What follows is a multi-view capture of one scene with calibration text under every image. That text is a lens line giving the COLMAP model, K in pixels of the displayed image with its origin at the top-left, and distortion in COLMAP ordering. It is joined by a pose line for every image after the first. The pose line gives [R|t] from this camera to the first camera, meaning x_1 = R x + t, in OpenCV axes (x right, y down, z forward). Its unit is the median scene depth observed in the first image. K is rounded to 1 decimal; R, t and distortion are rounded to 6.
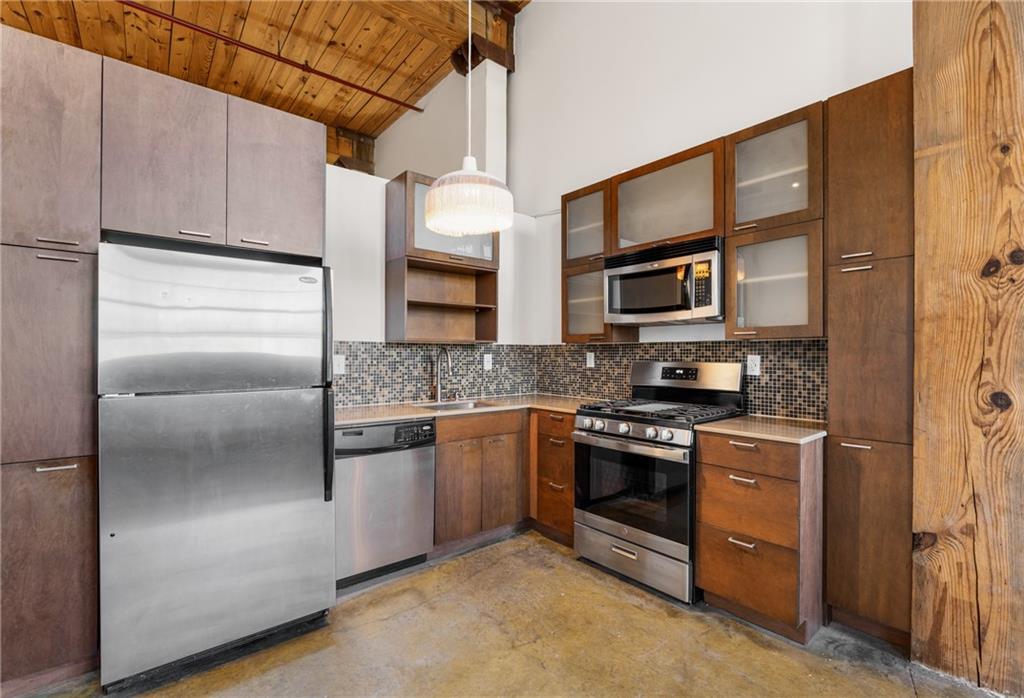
lens RADIAL K [[460.2, 0, 514.2], [0, 460.2, 358.6], [0, 0, 1]] dist [-0.007797, 0.000876]
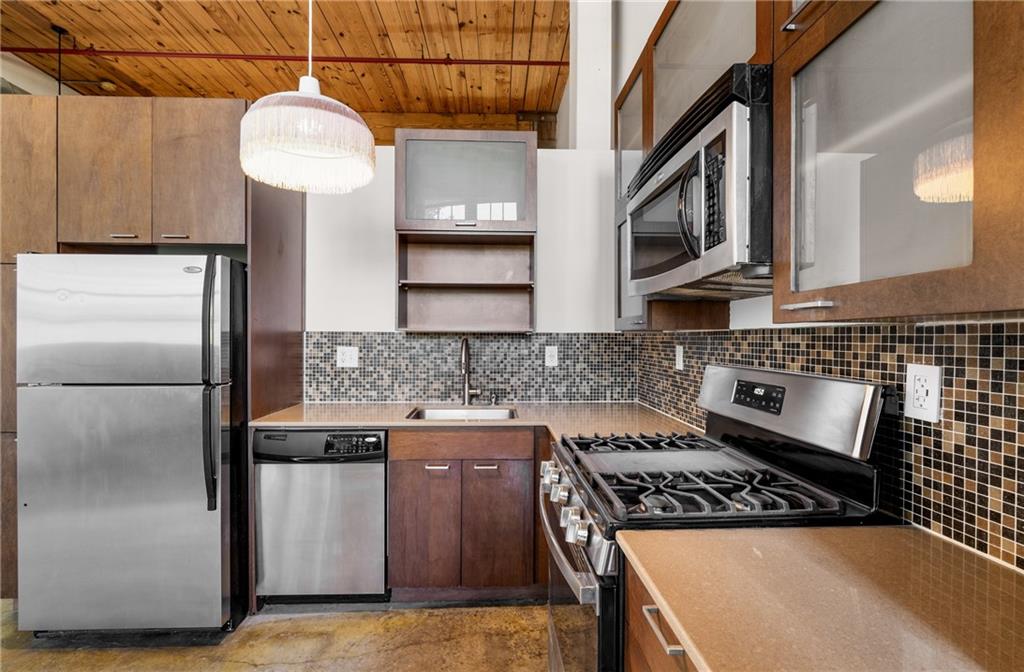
lens RADIAL K [[452.3, 0, 505.6], [0, 452.3, 343.4], [0, 0, 1]] dist [-0.002931, 0.000129]
pose [[0.789640, 0.008470, -0.613511, 0.446499], [-0.007174, 0.999964, 0.004572, -0.021932], [0.613528, 0.000791, 0.789673, 0.480864]]
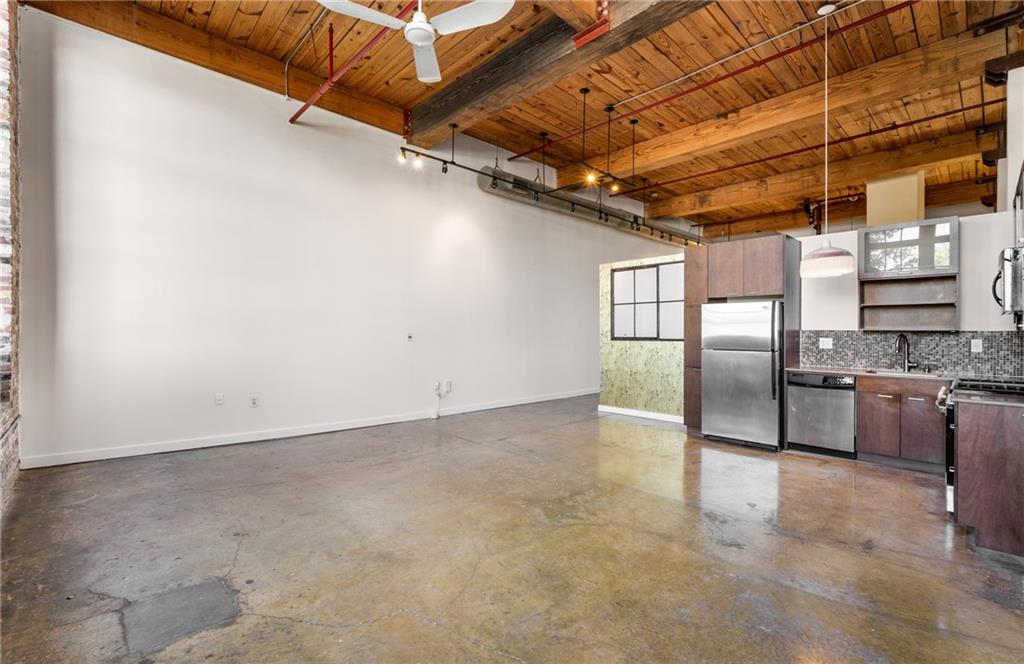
lens RADIAL K [[448.9, 0, 512.7], [0, 448.9, 330.3], [0, 0, 1]] dist [-0.007789, 0.000614]
pose [[0.071427, -0.001787, -0.997444, 1.334892], [-0.014627, 0.999889, -0.002838, -0.015759], [0.997339, 0.014792, 0.071393, -0.382476]]
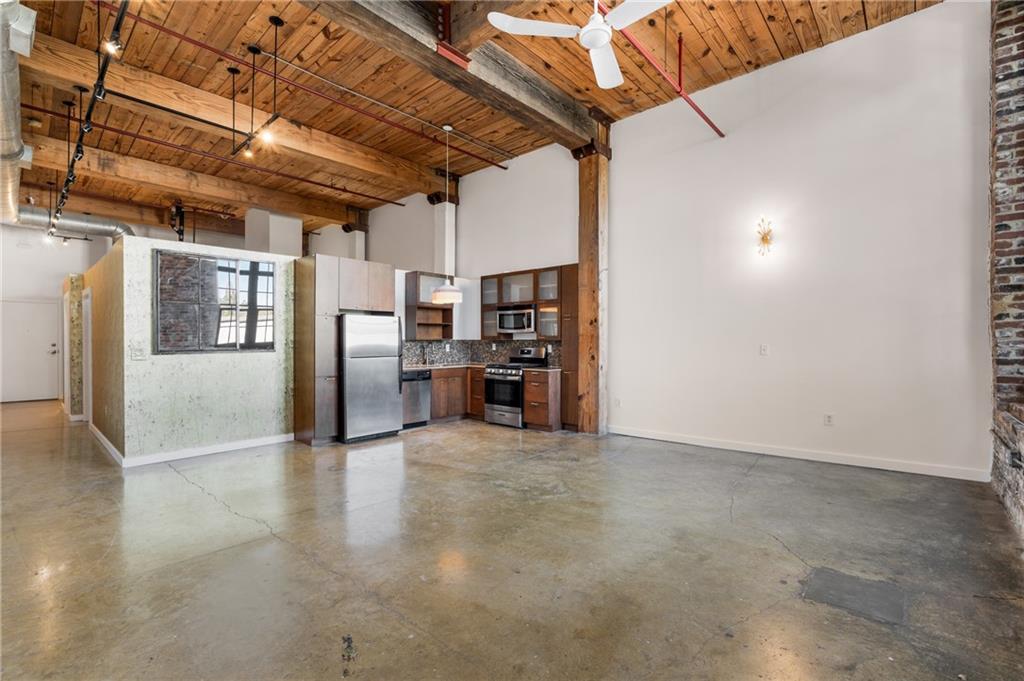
lens RADIAL K [[449.8, 0, 509.8], [0, 449.8, 338.5], [0, 0, 1]] dist [-0.011302, 0.000654]
pose [[0.989822, 0.000045, 0.142314, -0.091335], [0.002048, 0.999892, -0.014559, -0.007969], [-0.142300, 0.014702, 0.989714, -1.524800]]
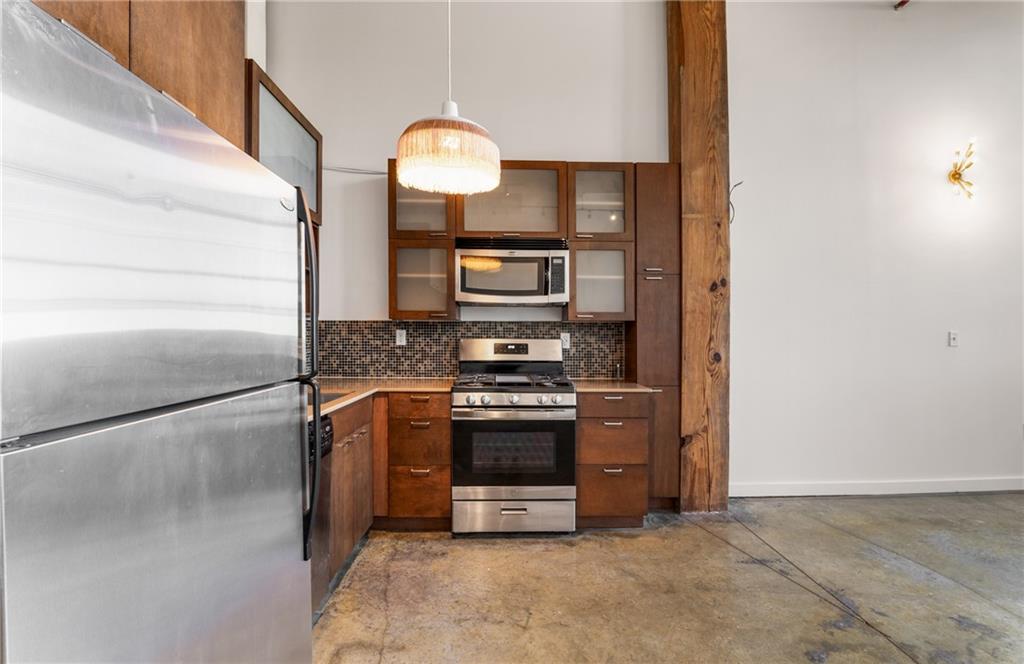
lens RADIAL K [[448.9, 0, 519.8], [0, 448.9, 340.0], [0, 0, 1]] dist [-0.007789, 0.000614]
pose [[0.619216, -0.009579, 0.785162, -0.526053], [0.002912, 0.999947, 0.009904, -0.000864], [-0.785215, -0.003847, 0.619211, 0.286261]]
